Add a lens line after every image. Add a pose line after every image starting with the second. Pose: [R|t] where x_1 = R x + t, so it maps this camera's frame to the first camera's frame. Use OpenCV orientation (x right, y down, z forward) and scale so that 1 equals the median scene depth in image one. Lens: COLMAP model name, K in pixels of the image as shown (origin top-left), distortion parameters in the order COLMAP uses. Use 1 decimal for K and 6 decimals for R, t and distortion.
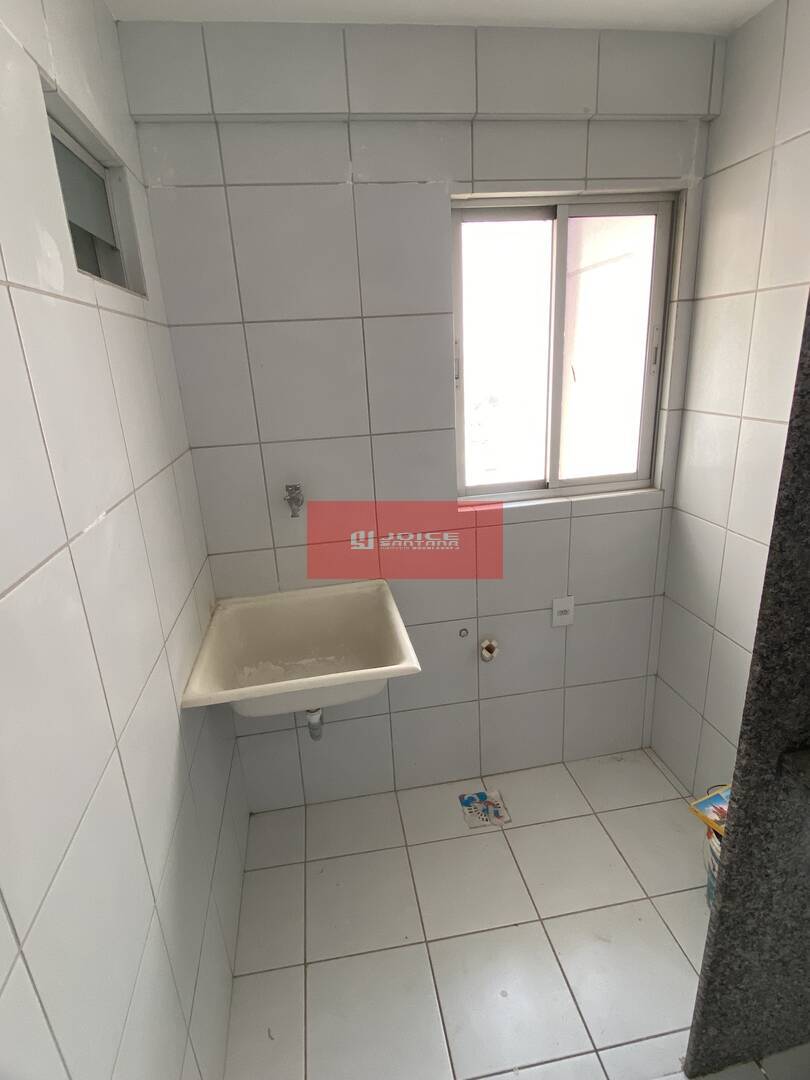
lens RADIAL K [[564.1, 0, 398.9], [0, 564.1, 532.3], [0, 0, 1]] dist [0.047427, -0.046405]
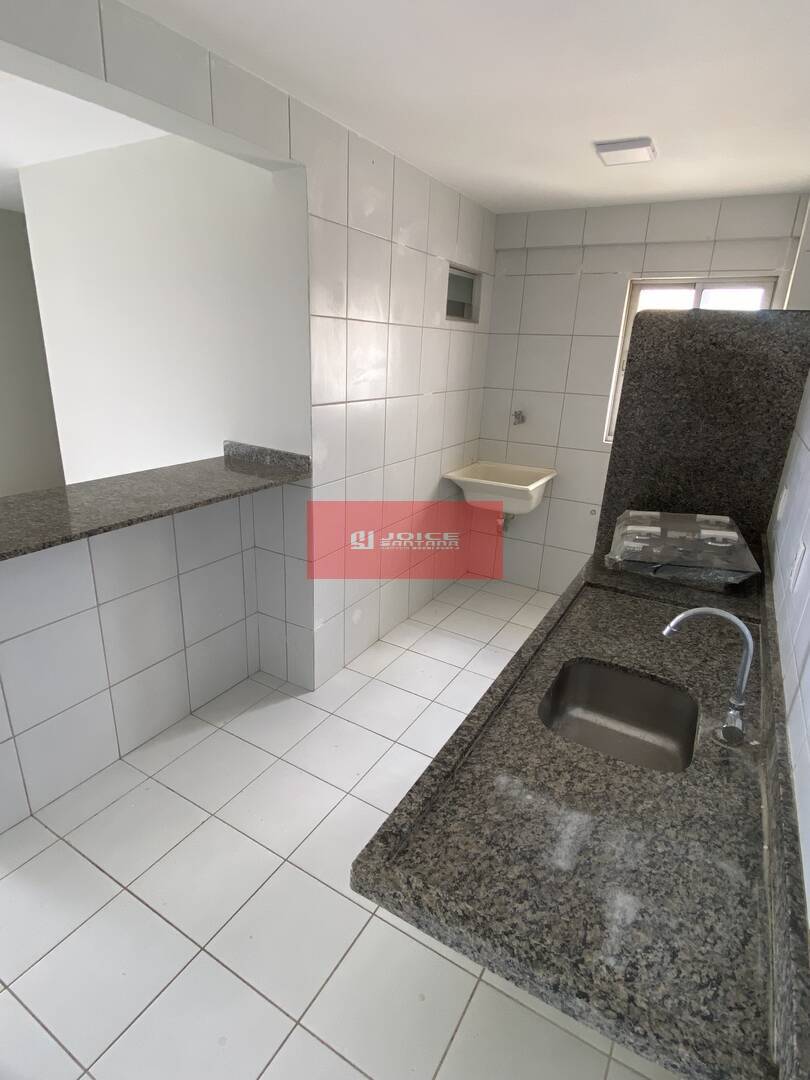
lens RADIAL K [[562.8, 0, 399.8], [0, 562.8, 533.2], [0, 0, 1]] dist [0.061842, -0.074127]
pose [[0.774767, 0.276330, -0.568664, 0.760659], [-0.263290, 0.958746, 0.107167, 0.237755], [0.574817, 0.066694, 0.815559, -0.929904]]
